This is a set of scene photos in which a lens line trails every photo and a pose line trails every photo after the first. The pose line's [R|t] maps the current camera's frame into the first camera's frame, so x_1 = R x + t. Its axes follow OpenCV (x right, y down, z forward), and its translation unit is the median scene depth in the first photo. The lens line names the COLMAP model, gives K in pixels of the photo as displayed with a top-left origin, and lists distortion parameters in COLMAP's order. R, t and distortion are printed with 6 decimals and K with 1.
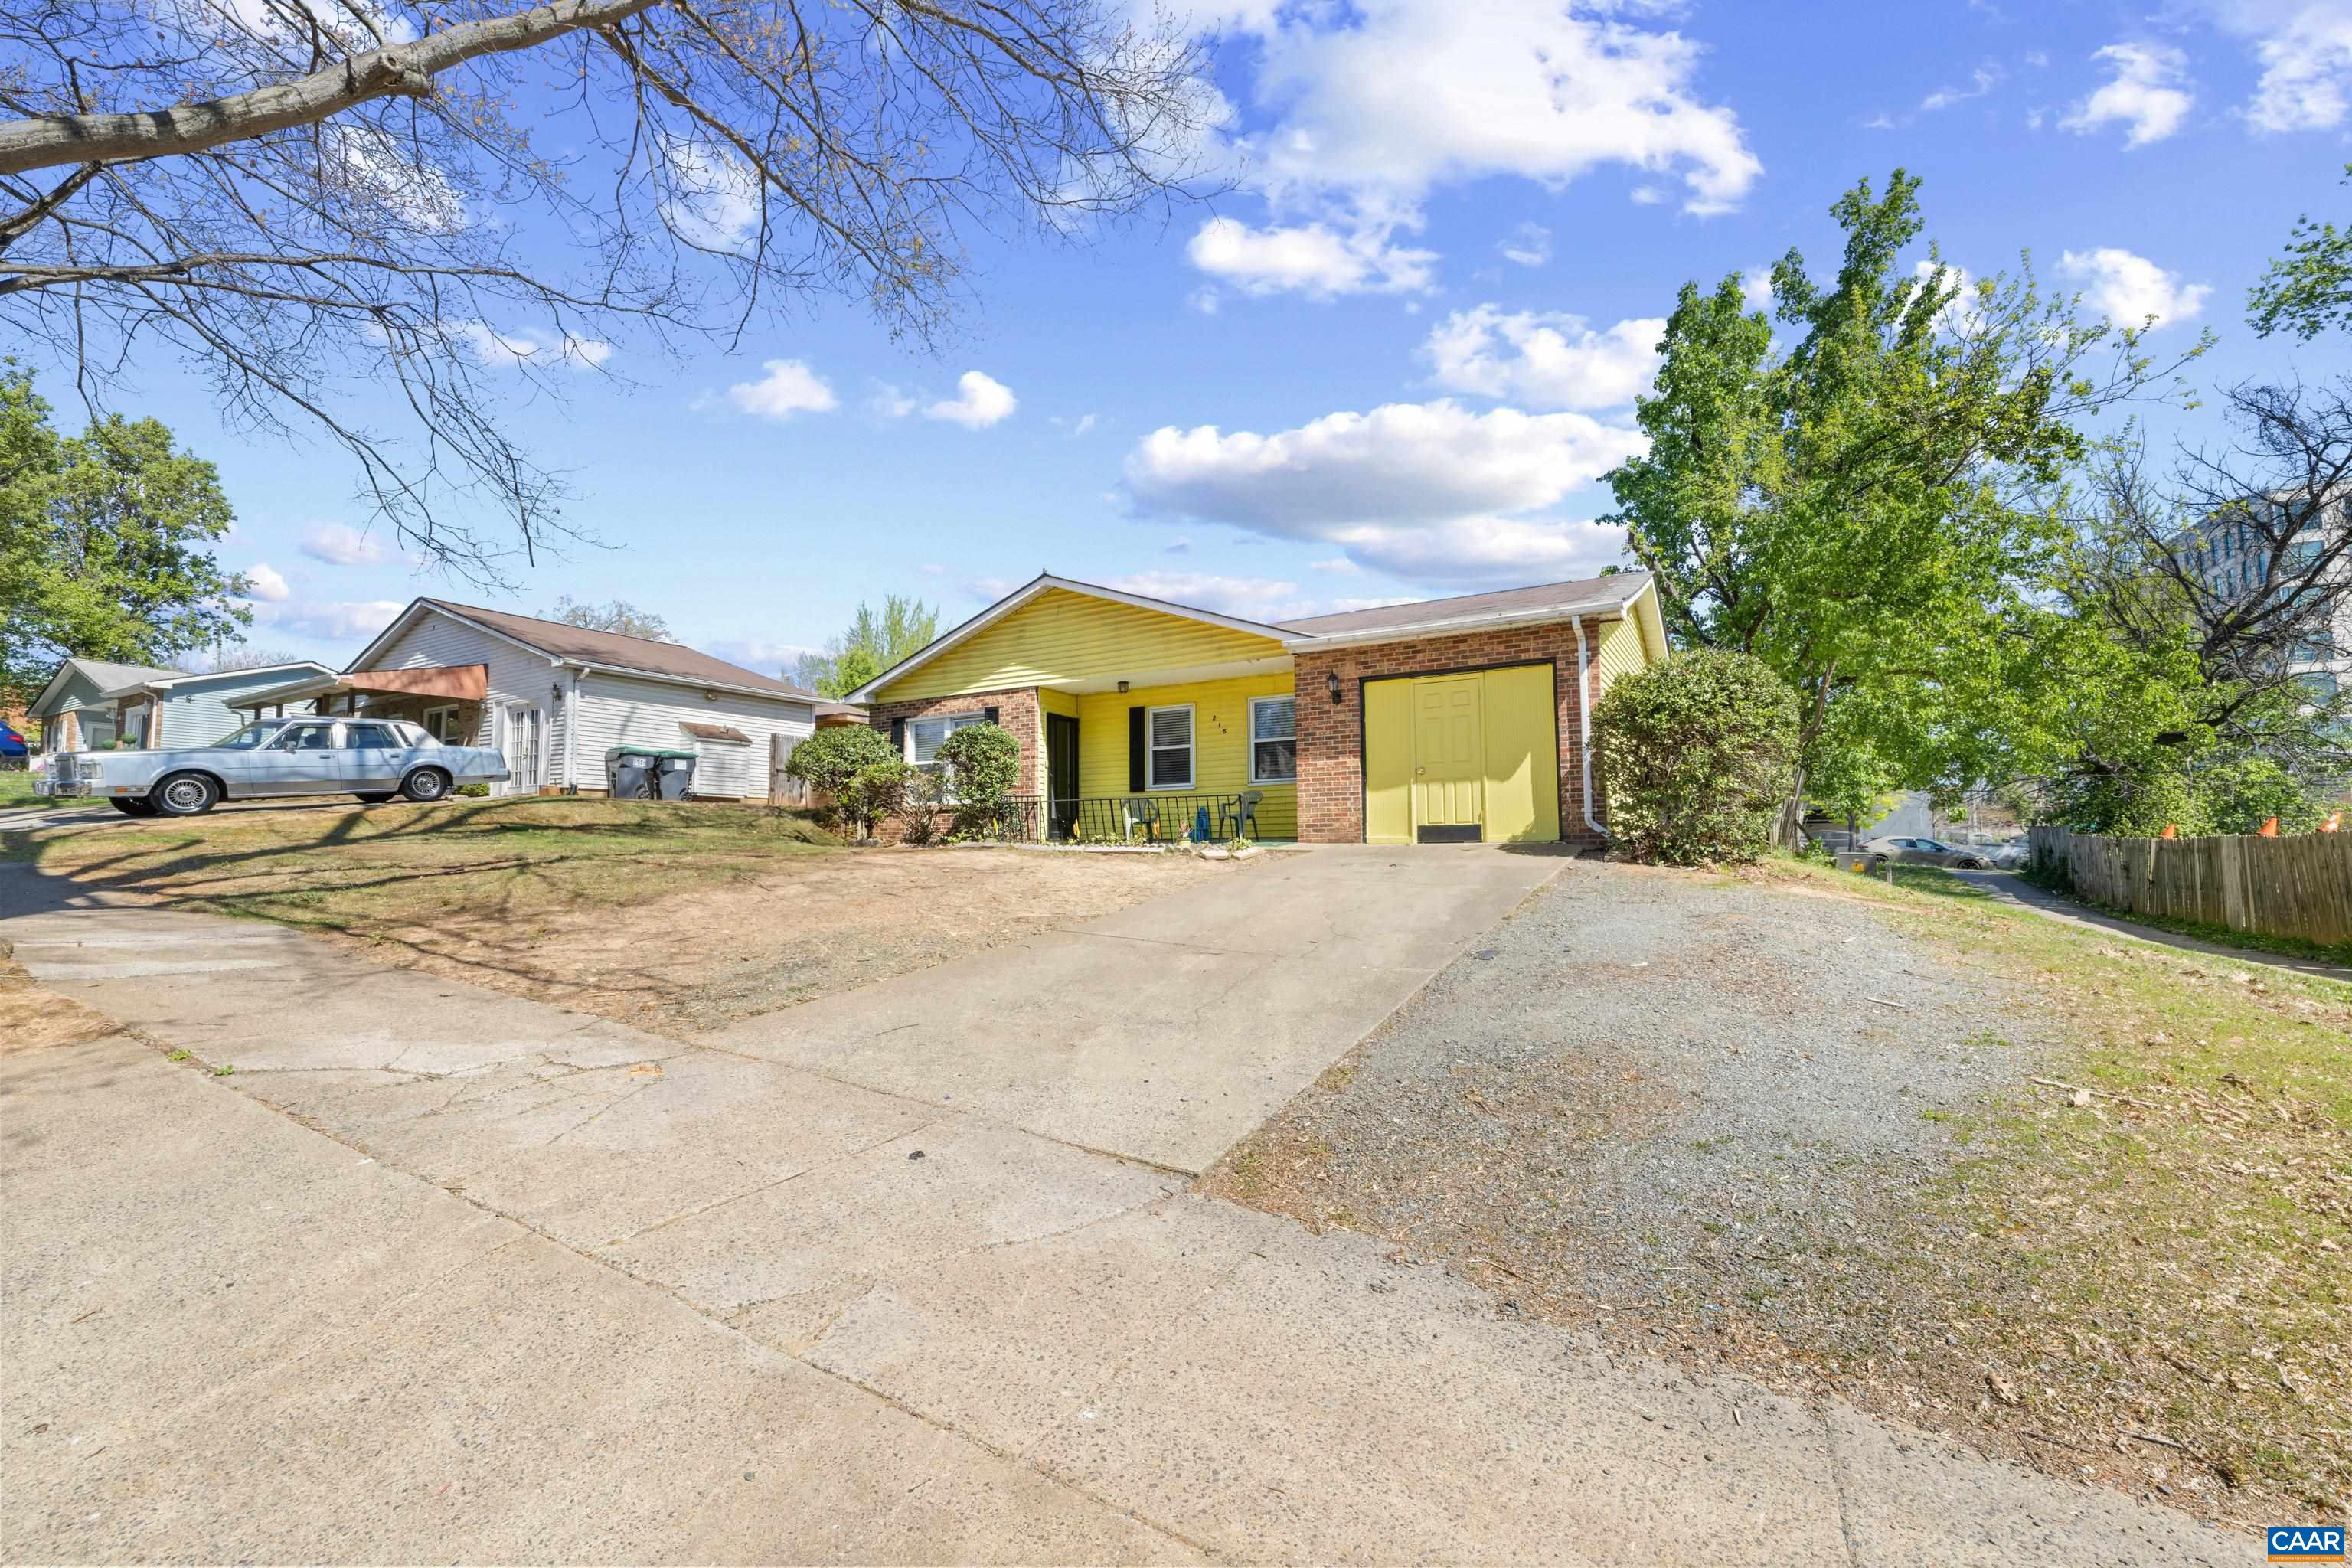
lens RADIAL K [[992.8, 0, 1175.6], [0, 992.8, 777.1], [0, 0, 1]] dist [0.001426, 0.000549]
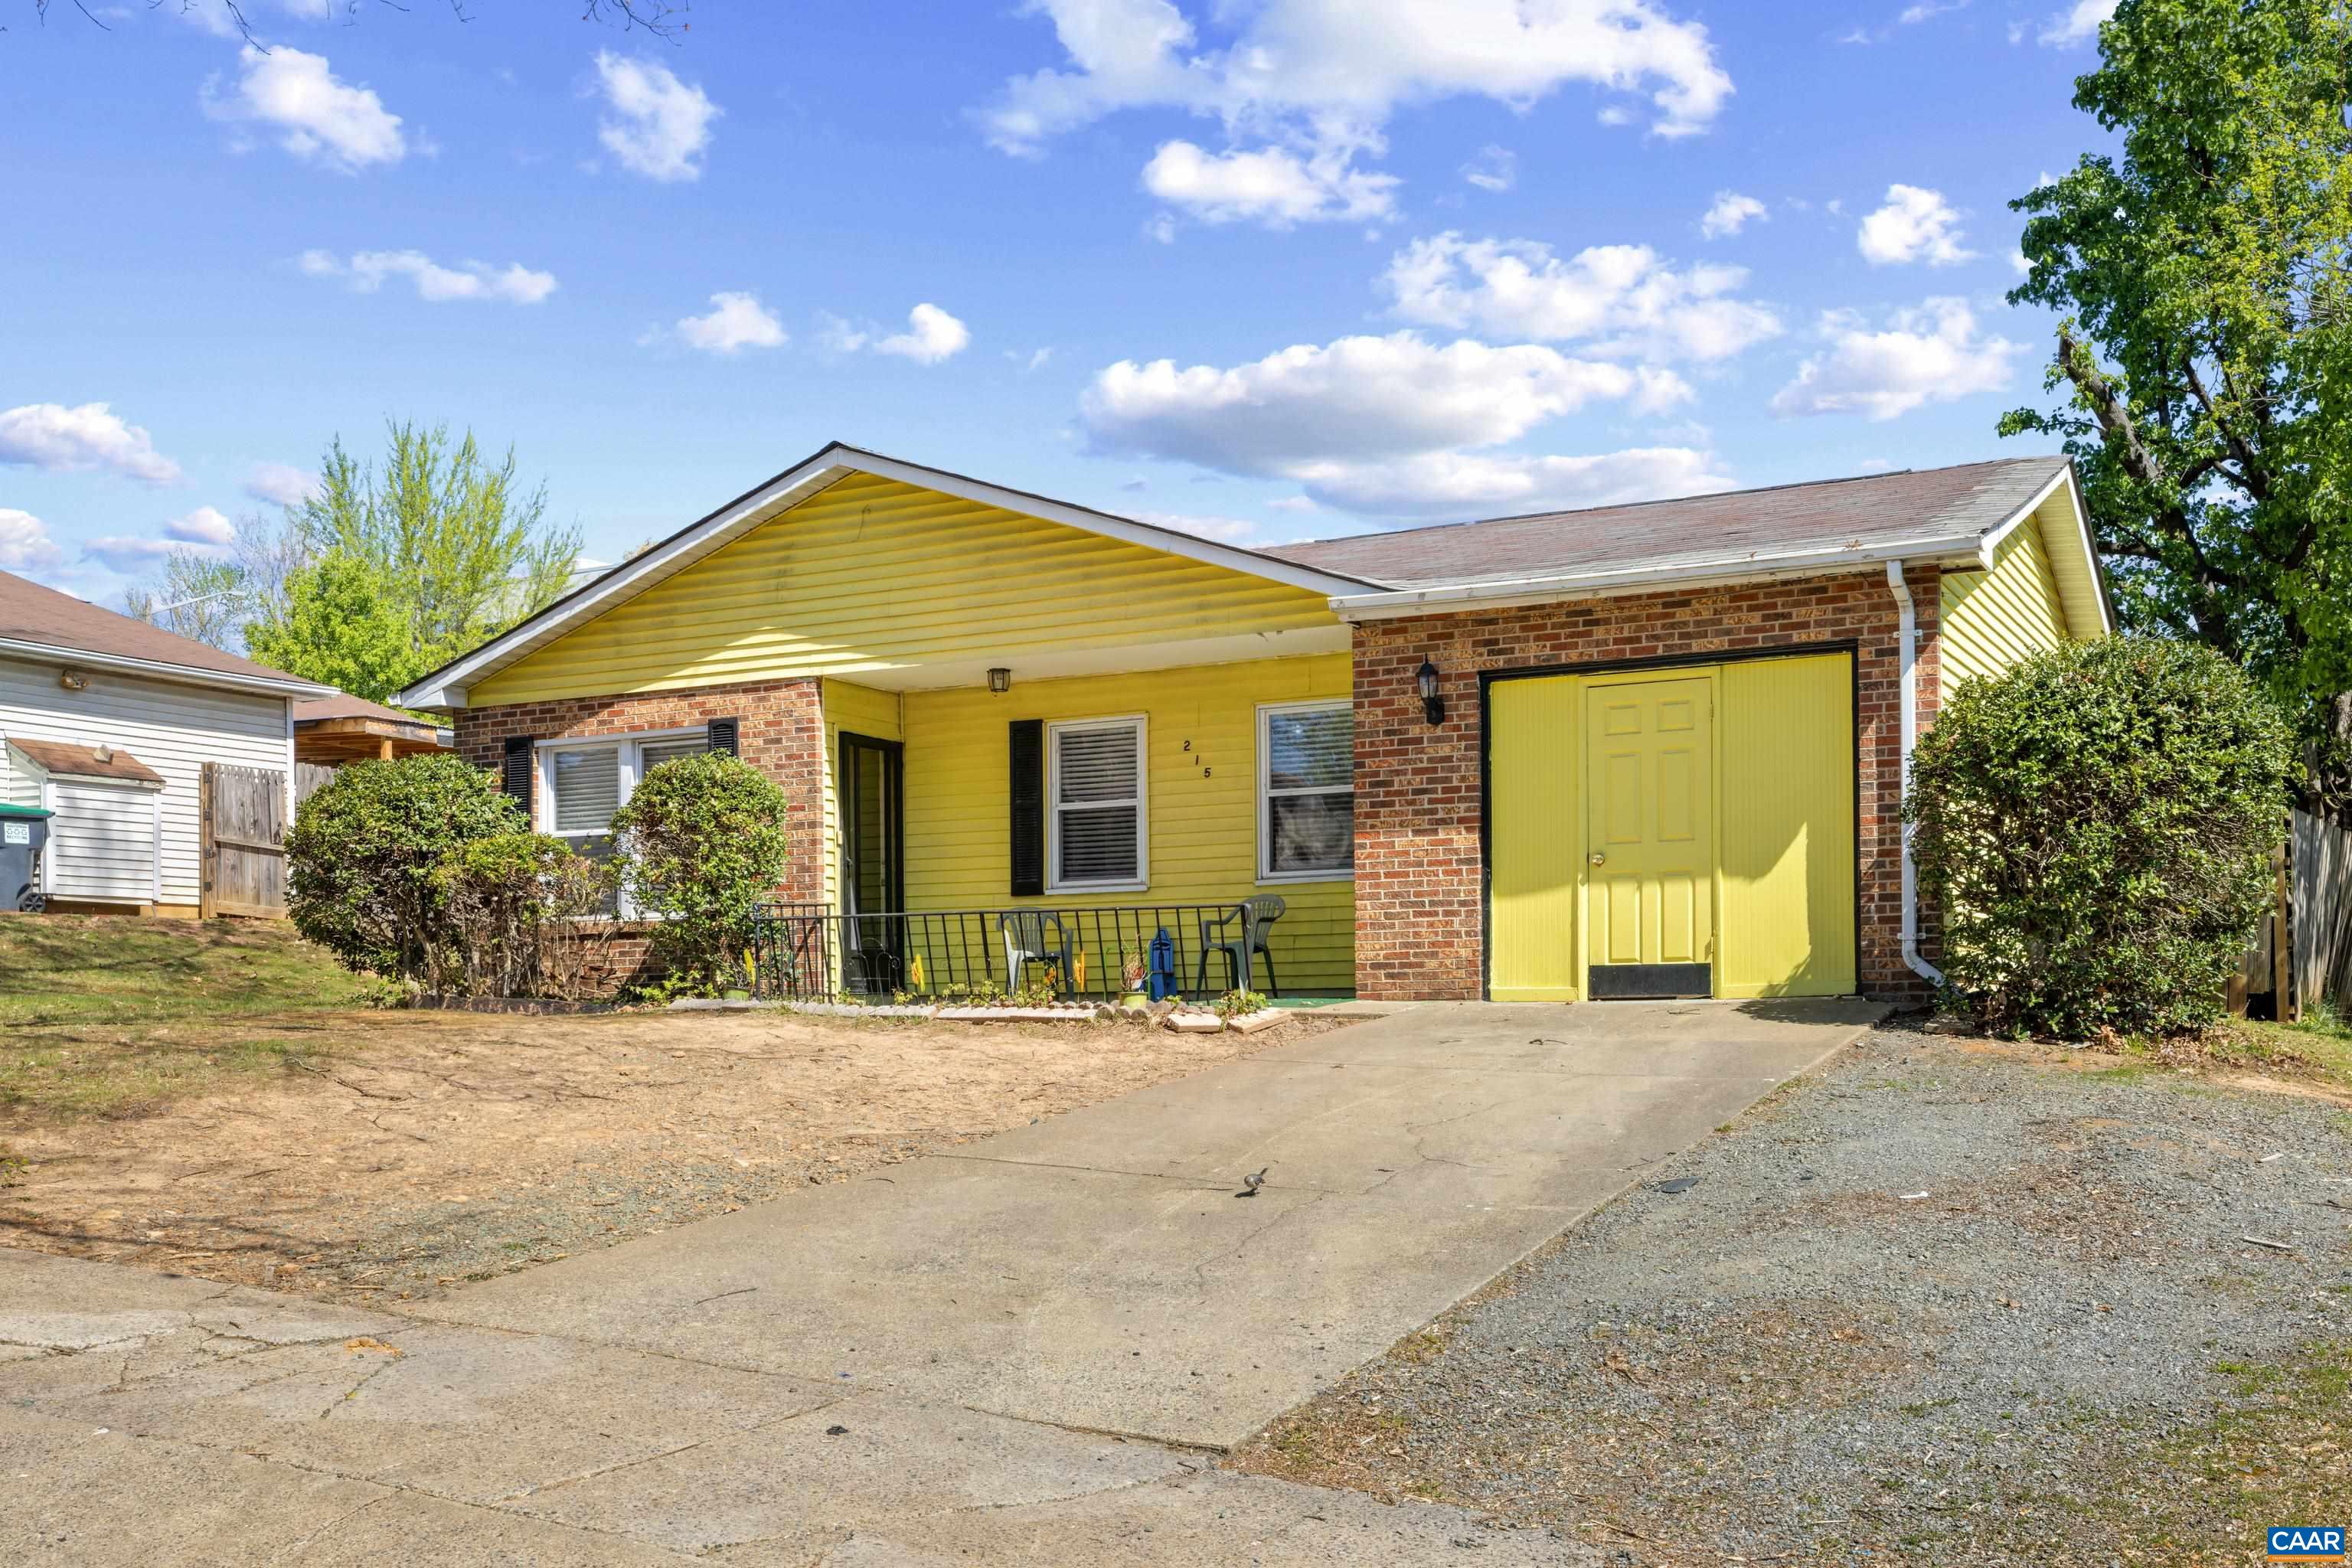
lens RADIAL K [[2352.6, 0, 1175.7], [0, 2352.6, 1021.7], [0, 0, 1]] dist [0.002267, 0.001402]
pose [[0.998809, -0.001845, 0.048760, -0.027336], [-0.001787, 0.997230, 0.074351, -0.011675], [-0.048762, -0.074350, 0.996039, -0.191849]]
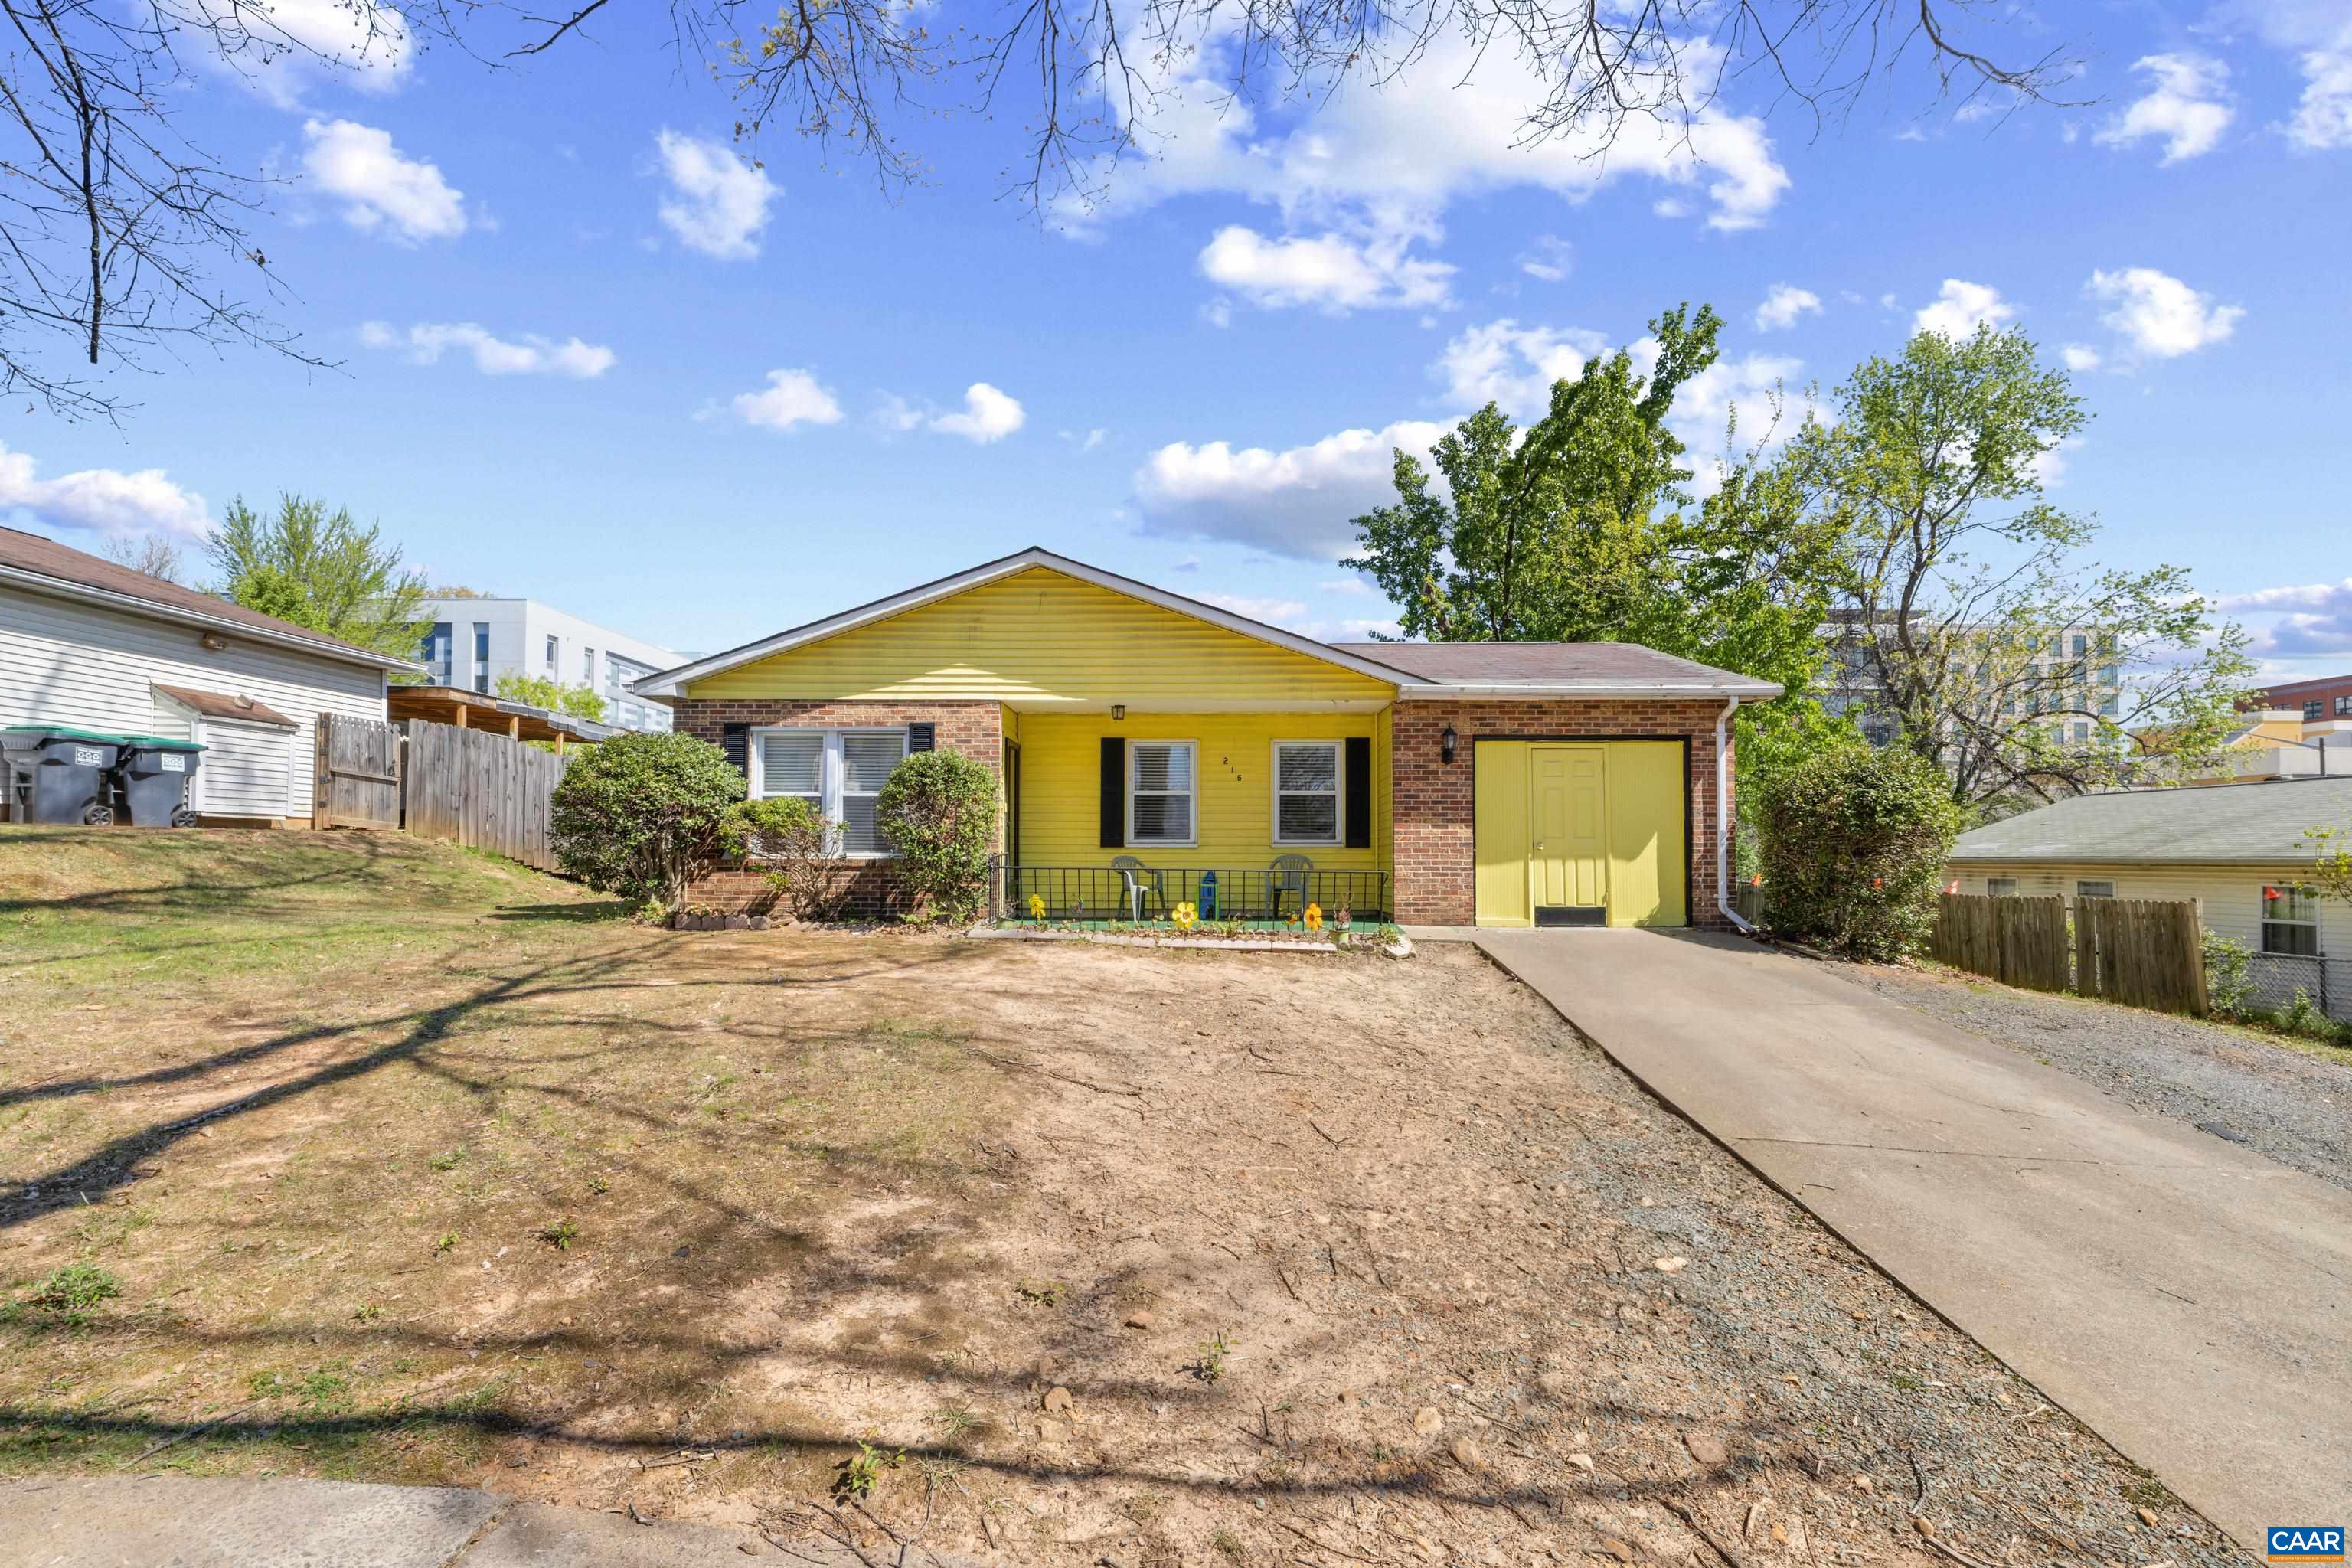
lens RADIAL K [[1011.1, 0, 1176.2], [0, 1011.1, 829.2], [0, 0, 1]] dist [0.000694, 0.000212]
pose [[0.867168, 0.022053, 0.497528, -0.475141], [-0.047903, 0.998080, 0.039253, -0.040024], [-0.495707, -0.057872, 0.866560, 0.355201]]
